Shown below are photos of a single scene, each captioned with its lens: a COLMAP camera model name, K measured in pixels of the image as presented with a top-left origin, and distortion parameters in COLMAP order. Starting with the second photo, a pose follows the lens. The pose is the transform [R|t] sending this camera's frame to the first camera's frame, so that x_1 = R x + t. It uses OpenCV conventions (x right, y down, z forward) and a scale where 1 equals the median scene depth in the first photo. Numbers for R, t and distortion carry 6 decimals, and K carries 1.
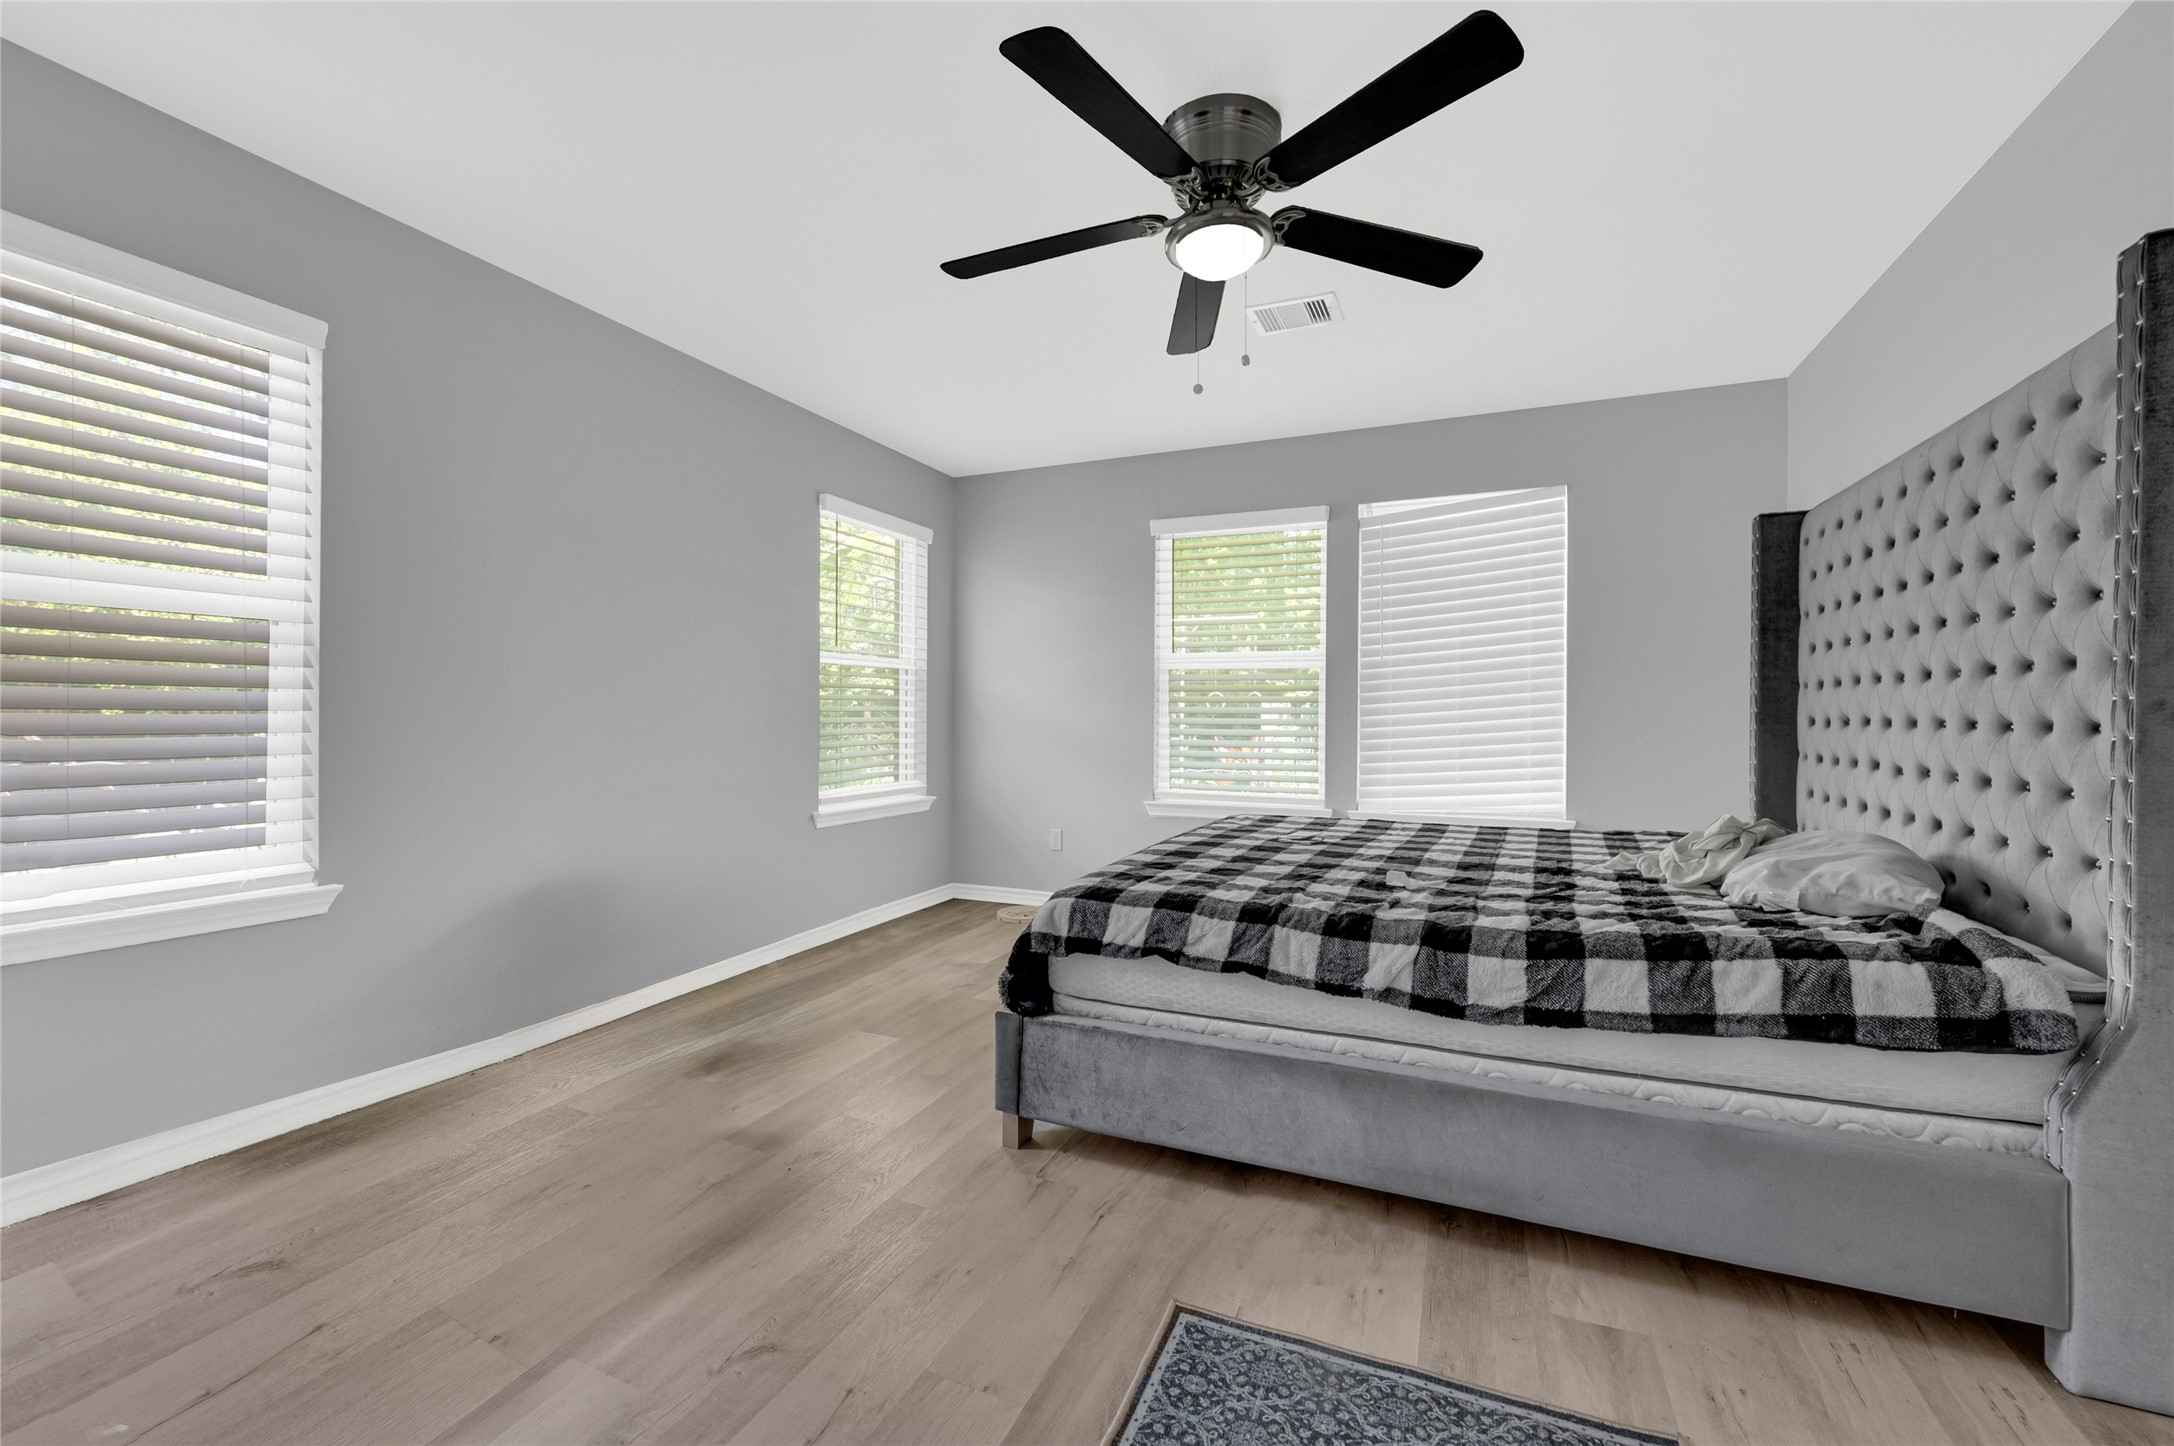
lens RADIAL K [[894.5, 0, 1095.2], [0, 894.5, 717.5], [0, 0, 1]] dist [0.000267, -0.000061]
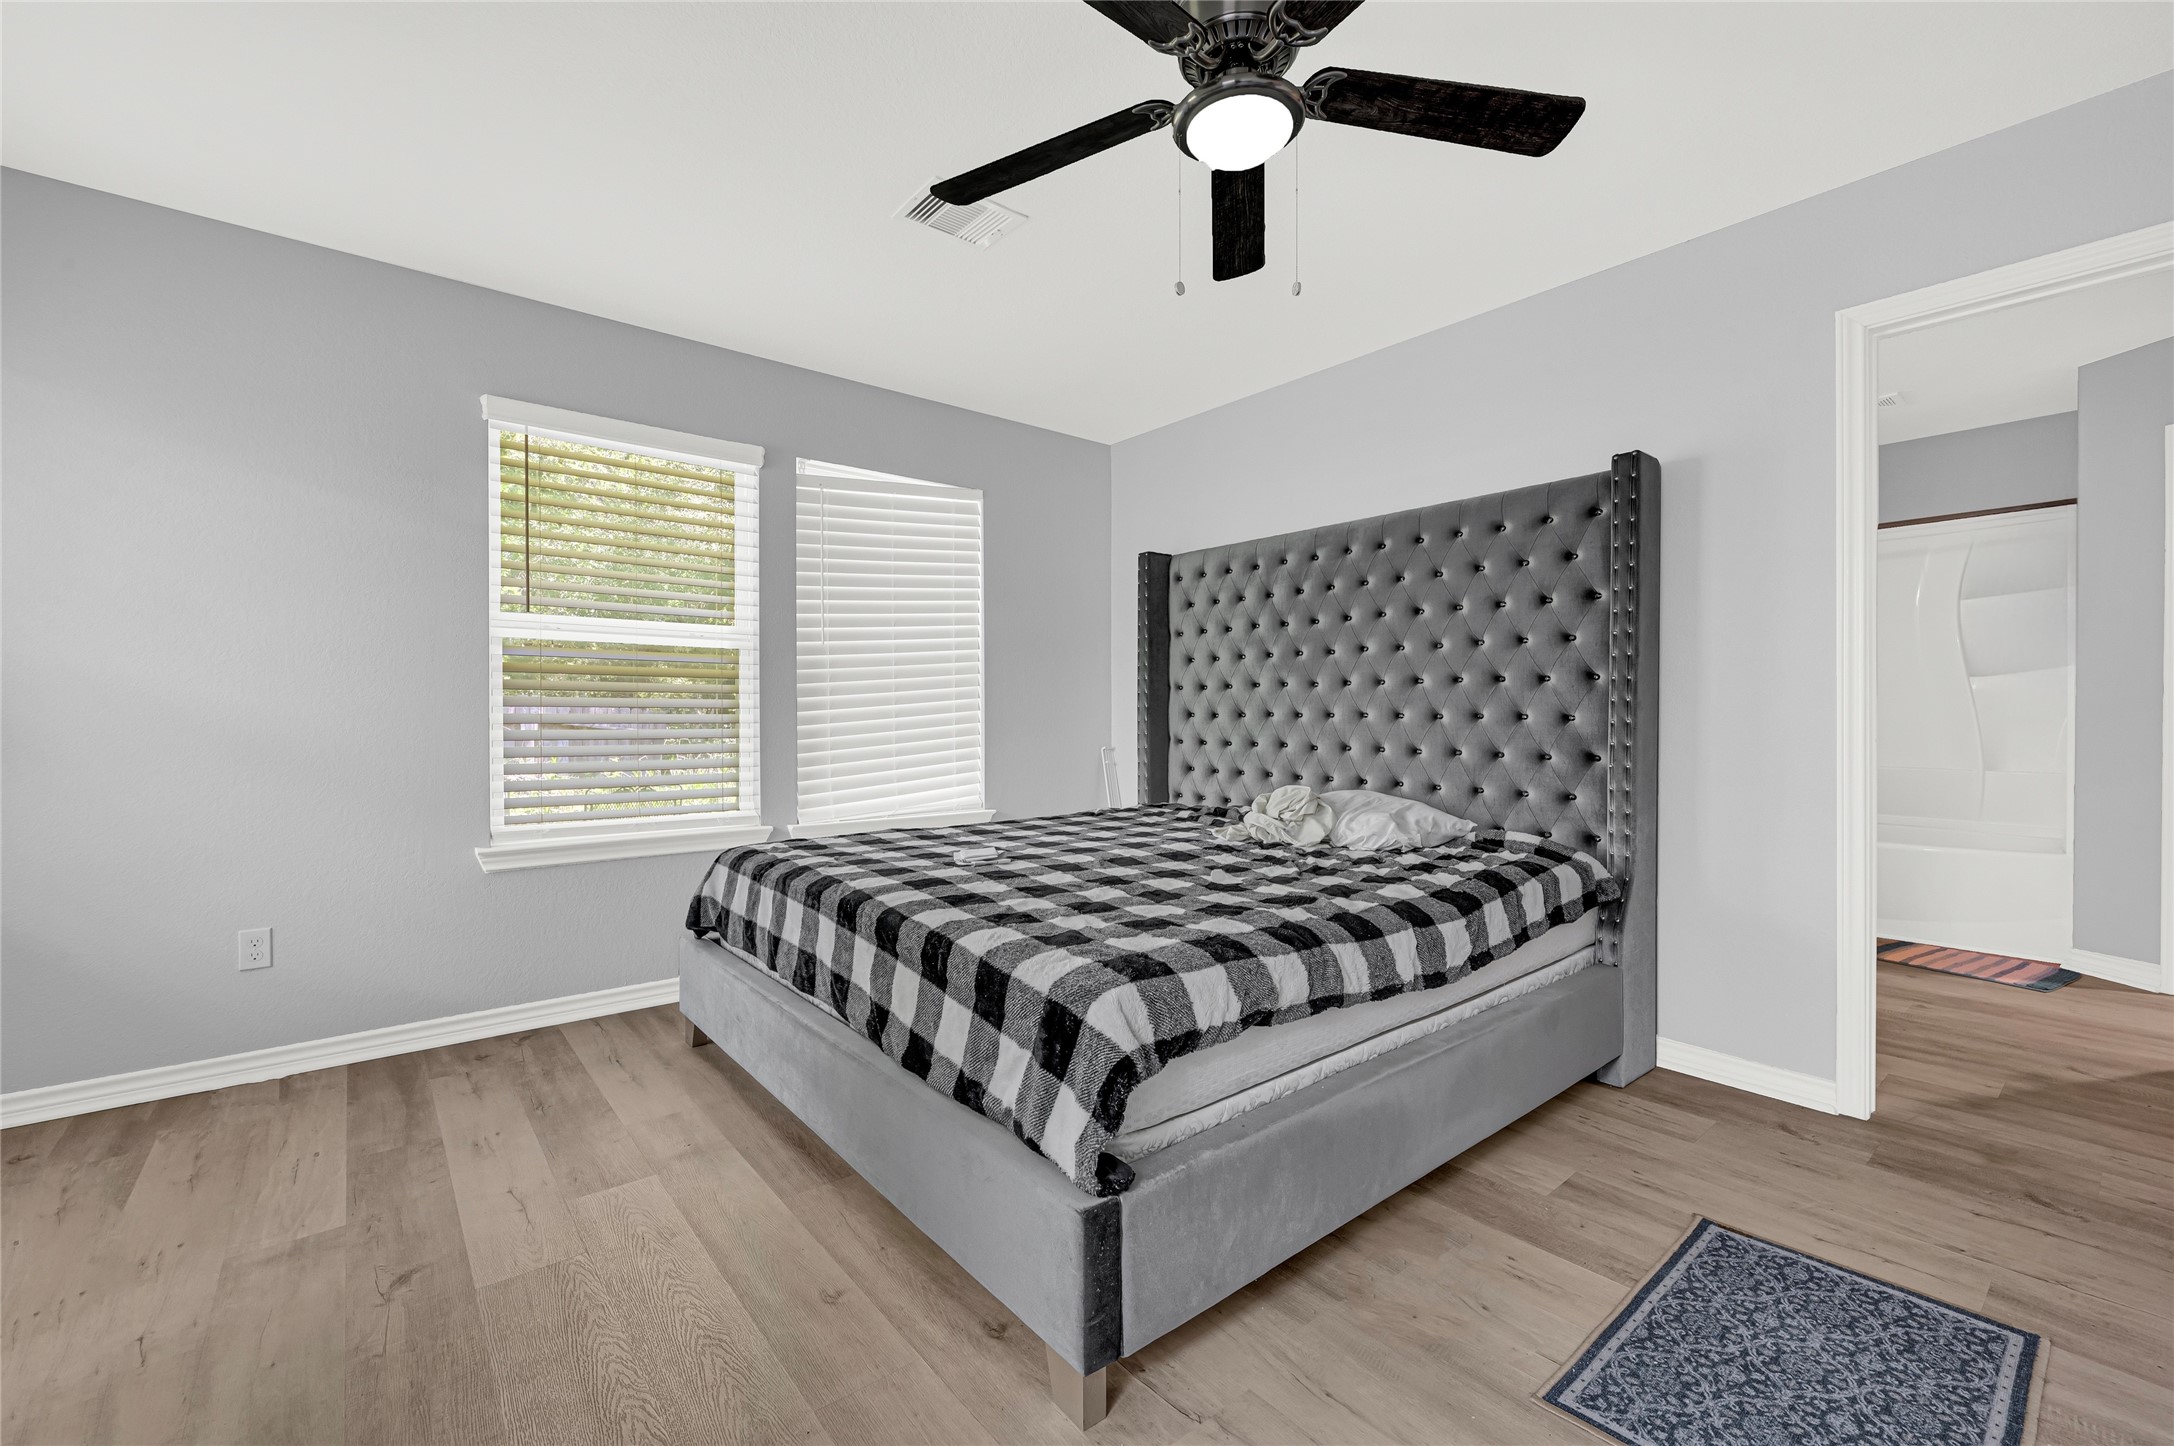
lens RADIAL K [[894.5, 0, 1095.2], [0, 894.5, 717.5], [0, 0, 1]] dist [0.000267, -0.000061]
pose [[0.455764, -0.006341, 0.890078, -0.349579], [0.003724, 0.999979, 0.005217, 0.001262], [-0.890093, 0.000937, 0.455779, 0.404044]]
